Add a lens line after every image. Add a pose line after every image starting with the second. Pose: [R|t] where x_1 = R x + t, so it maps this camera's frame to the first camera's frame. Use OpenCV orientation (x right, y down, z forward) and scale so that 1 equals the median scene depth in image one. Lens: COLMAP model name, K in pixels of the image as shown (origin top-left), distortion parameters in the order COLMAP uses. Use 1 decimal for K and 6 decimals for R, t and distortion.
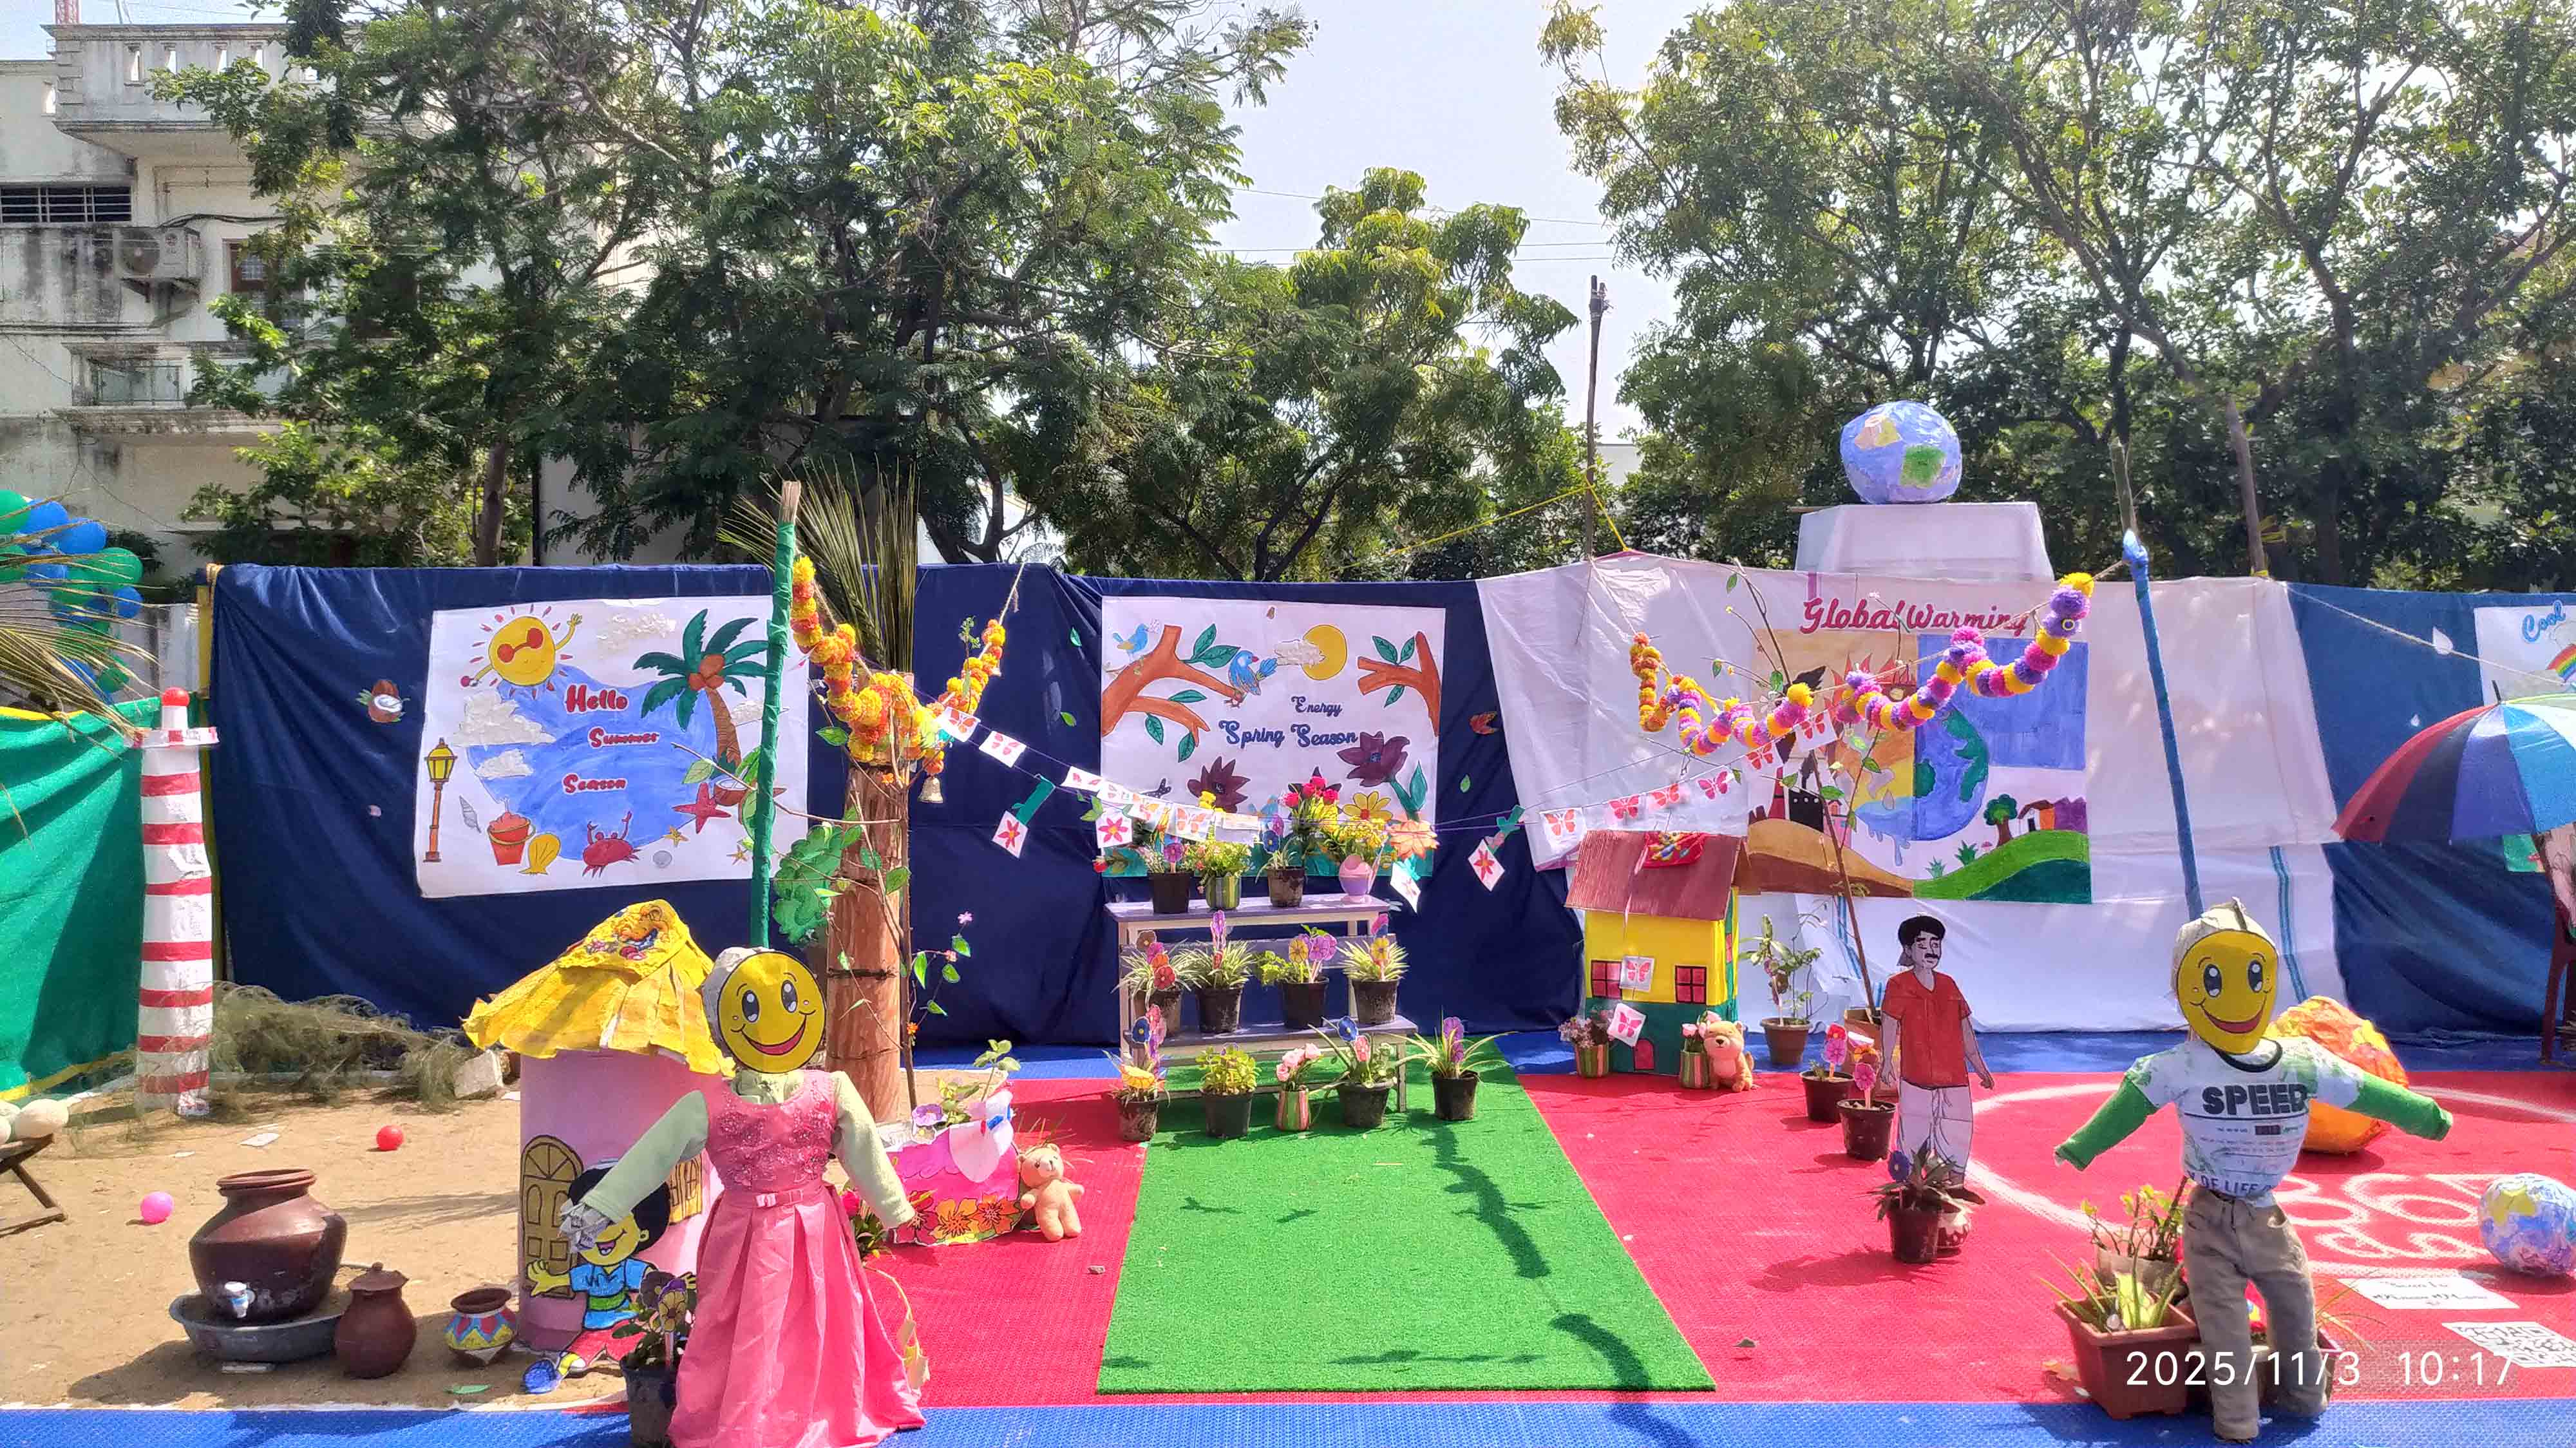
lens RADIAL K [[1894.0, 0, 1304.4], [0, 1894.0, 742.1], [0, 0, 1]] dist [0.026269, -0.019587]
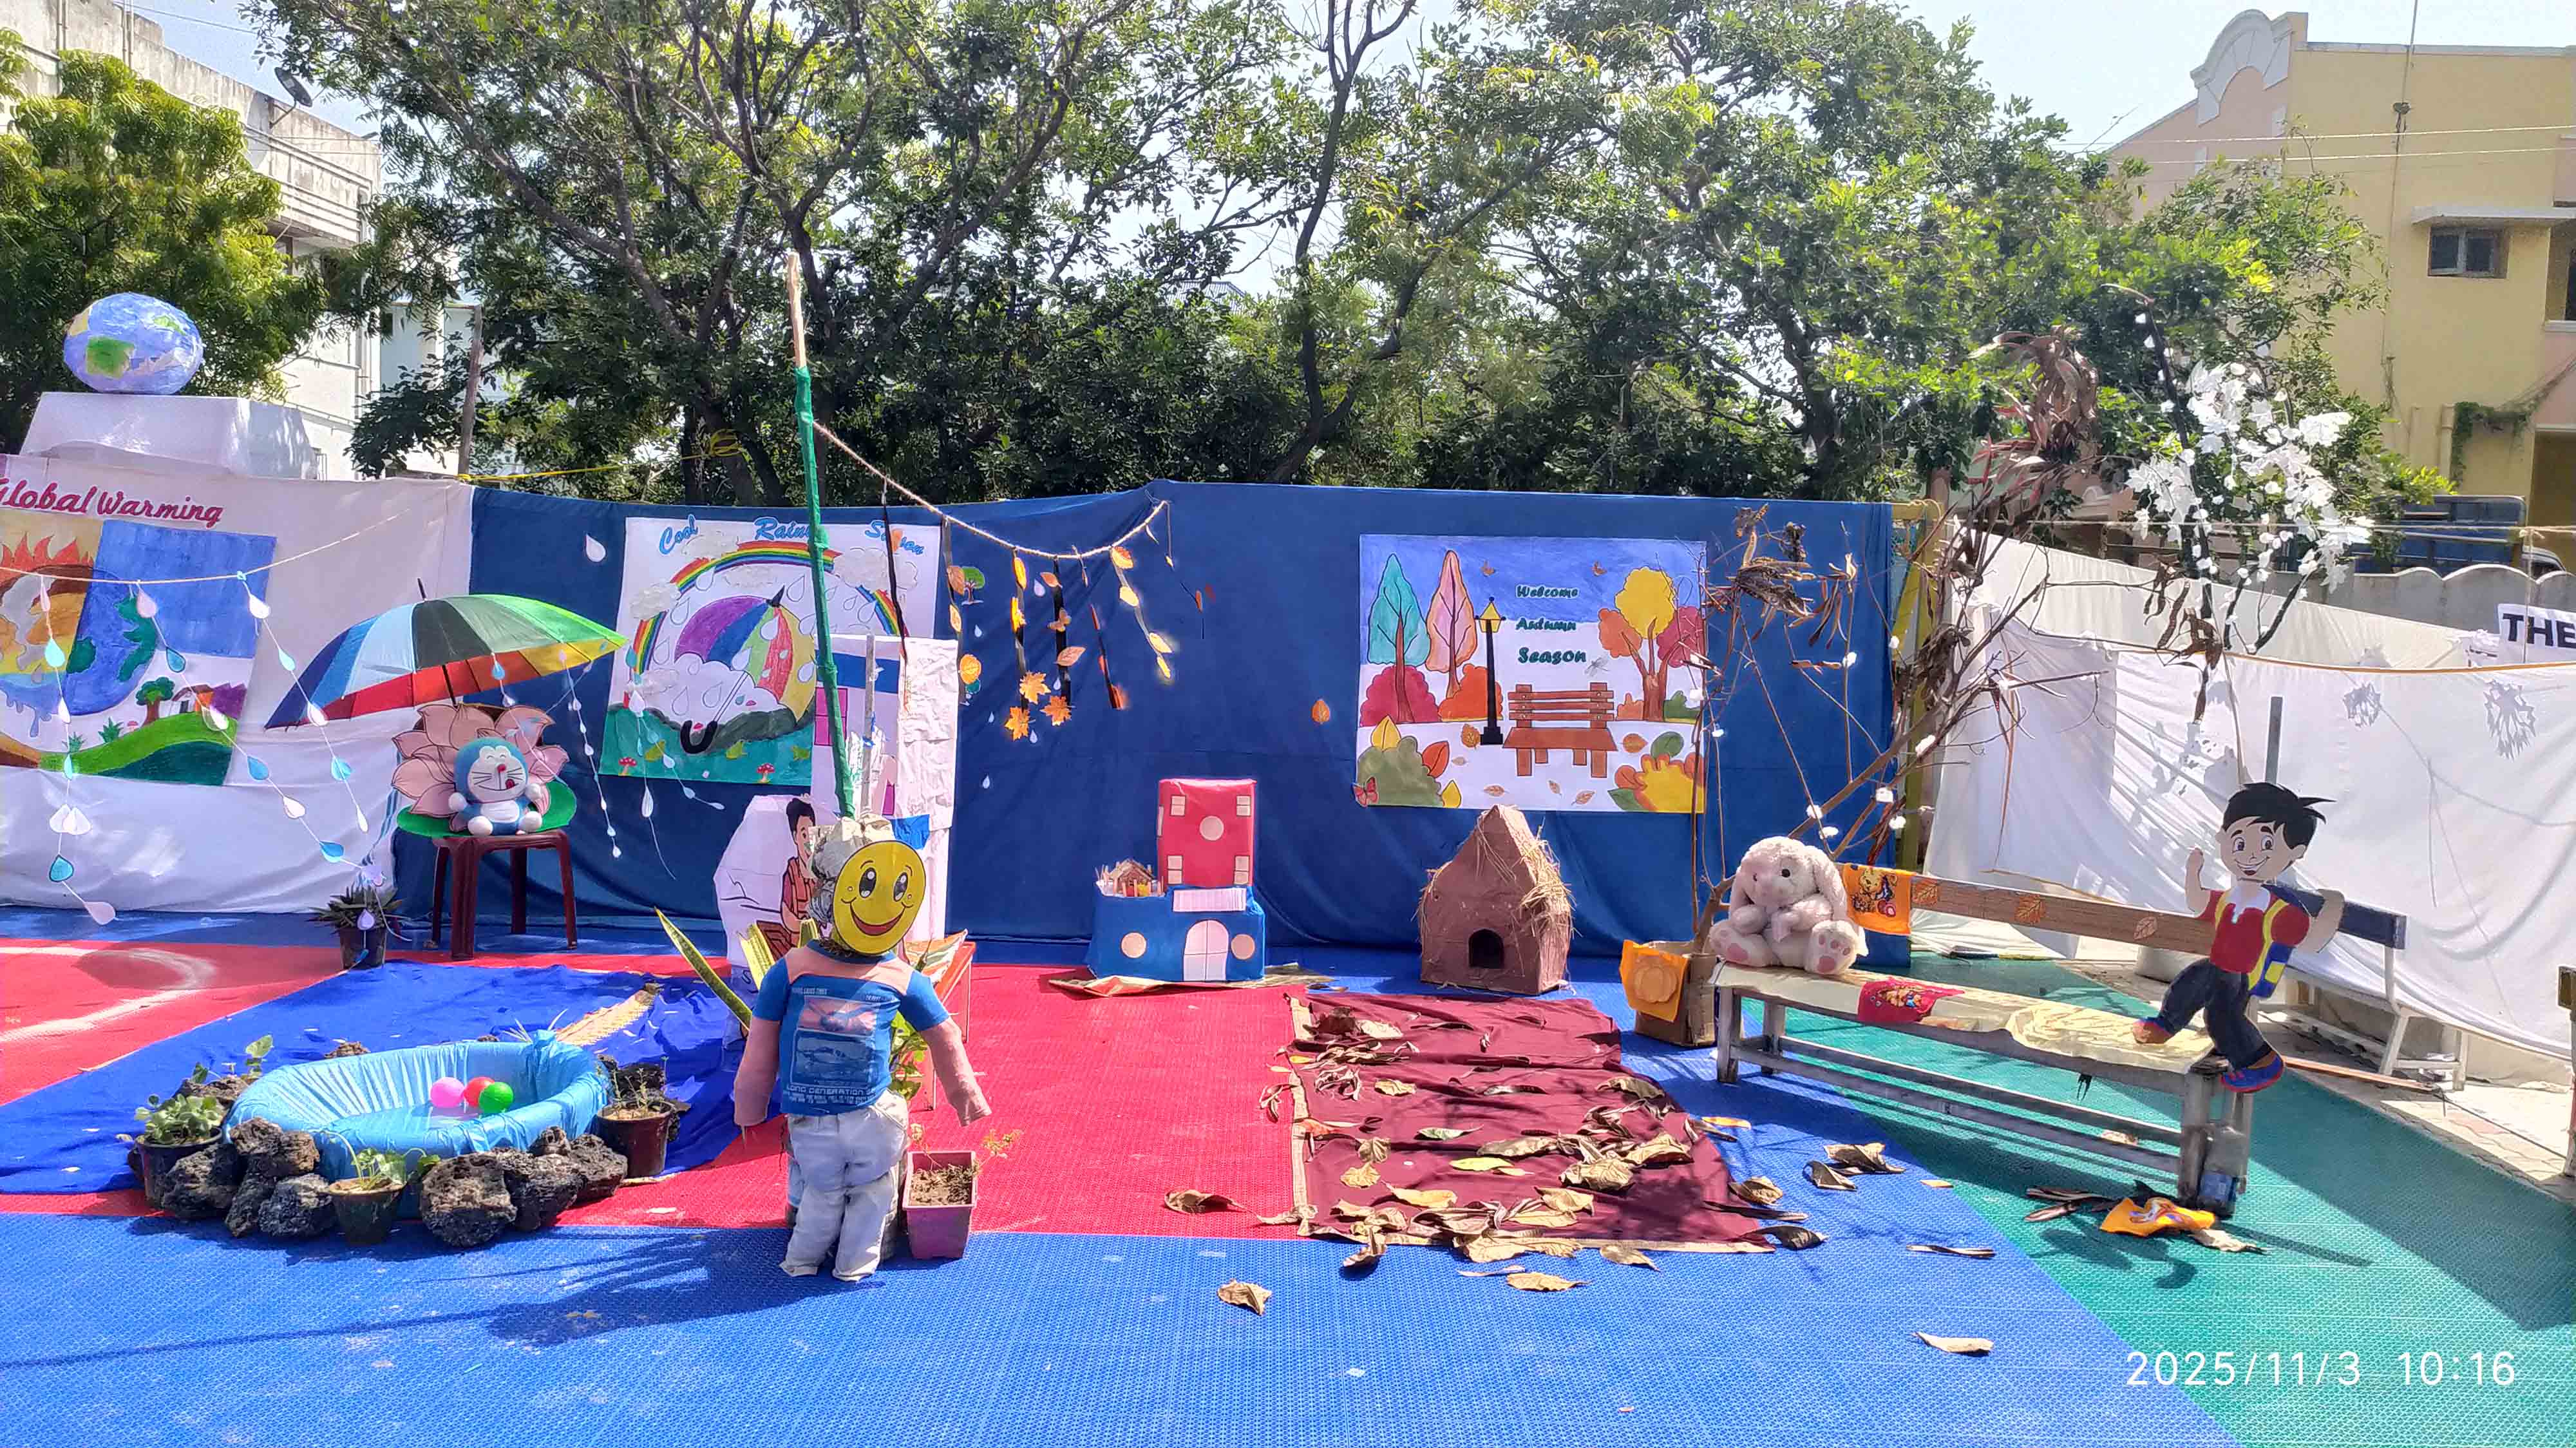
lens RADIAL K [[1894.0, 0, 1310.7], [0, 1894.0, 731.8], [0, 0, 1]] dist [0.026269, -0.019587]
pose [[0.999029, 0.038477, 0.021473, 1.022555], [-0.039085, 0.998826, 0.028623, 0.001816], [-0.020346, -0.029434, 0.999360, -0.052746]]
